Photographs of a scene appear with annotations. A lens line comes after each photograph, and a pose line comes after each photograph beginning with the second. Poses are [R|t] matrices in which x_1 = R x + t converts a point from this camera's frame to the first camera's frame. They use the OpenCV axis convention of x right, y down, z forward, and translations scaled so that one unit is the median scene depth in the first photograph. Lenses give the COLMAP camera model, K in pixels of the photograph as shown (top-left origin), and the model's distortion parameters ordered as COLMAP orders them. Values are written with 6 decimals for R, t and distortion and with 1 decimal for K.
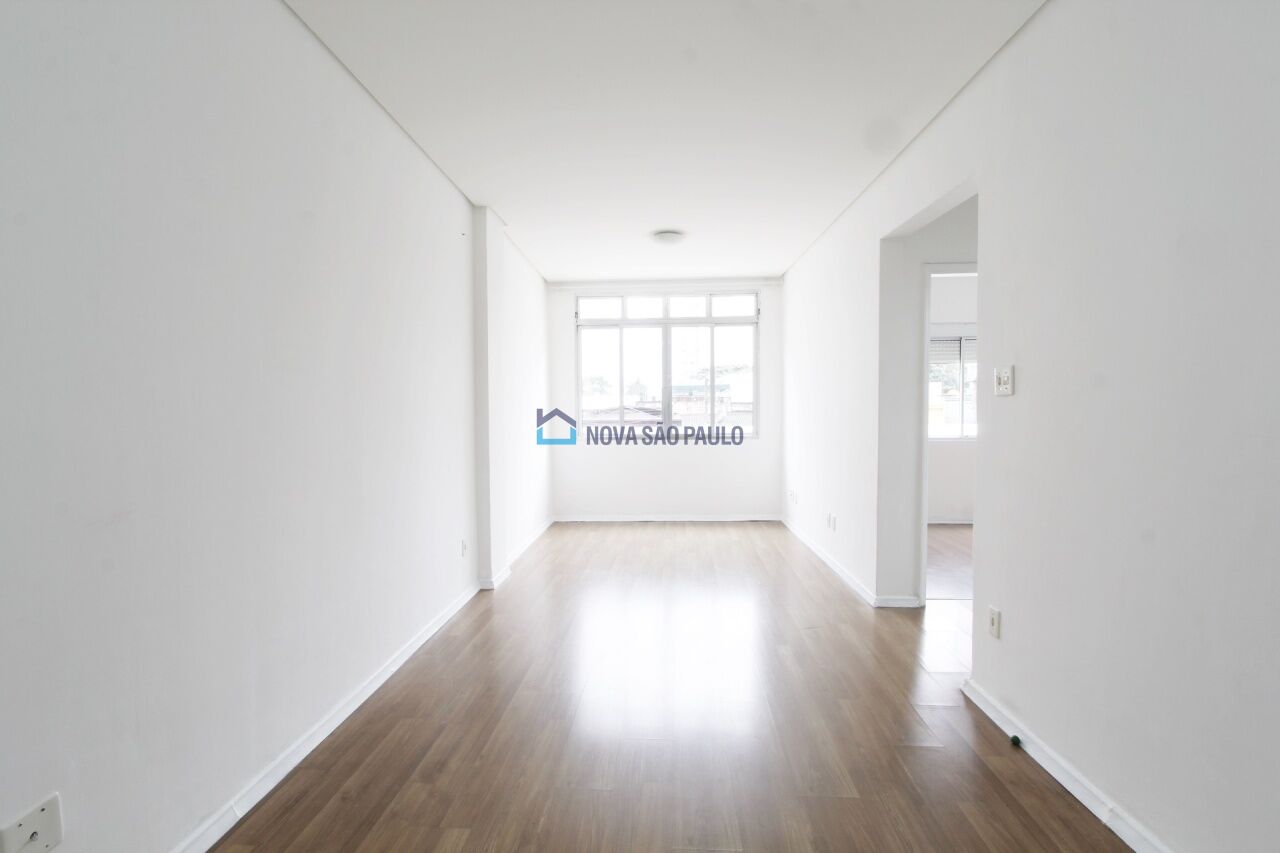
lens RADIAL K [[591.8, 0, 637.1], [0, 591.8, 432.8], [0, 0, 1]] dist [-0.018700, 0.002151]
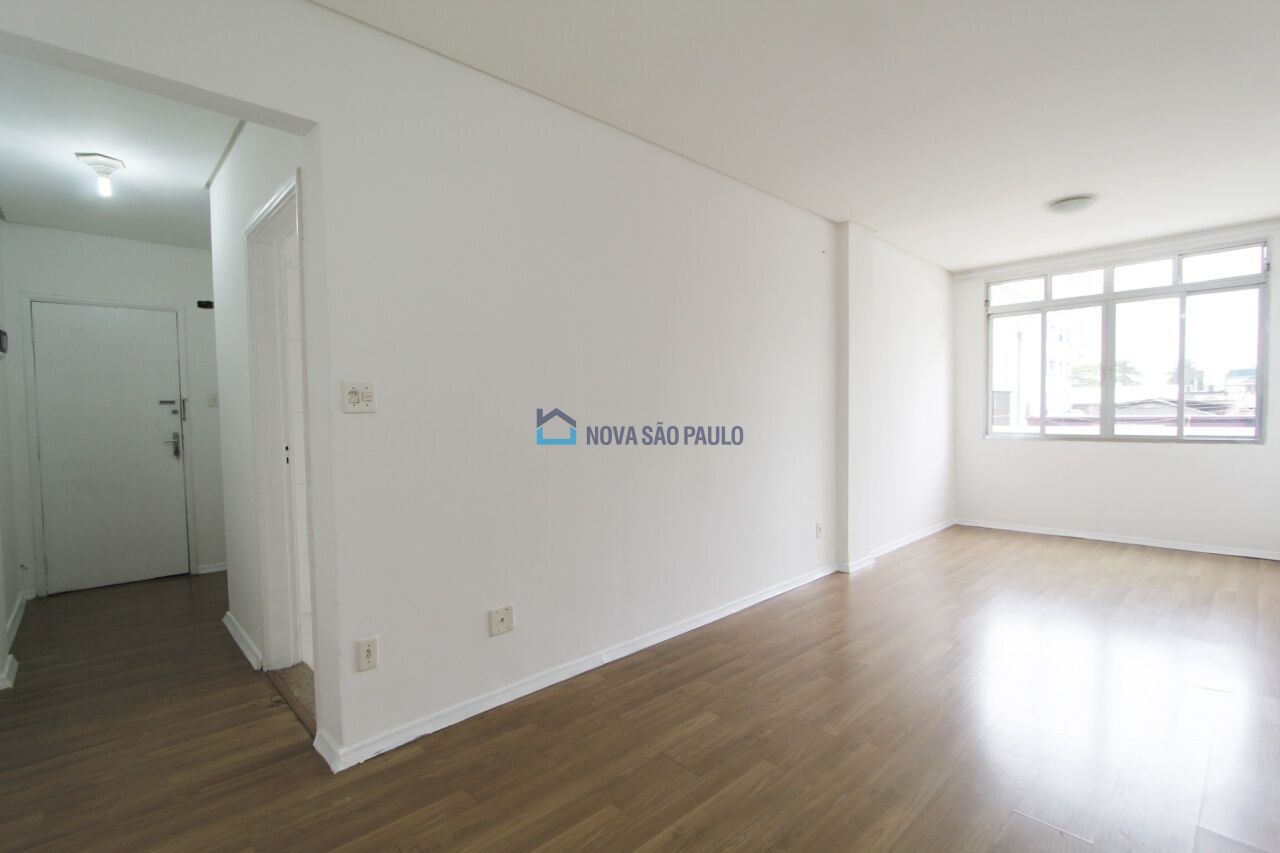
lens RADIAL K [[591.8, 0, 637.1], [0, 591.8, 432.8], [0, 0, 1]] dist [-0.018700, 0.002151]
pose [[0.721320, 0.022049, -0.692251, 0.159546], [-0.017640, 0.999754, 0.013463, -0.000787], [0.692378, 0.002500, 0.721531, -0.039354]]
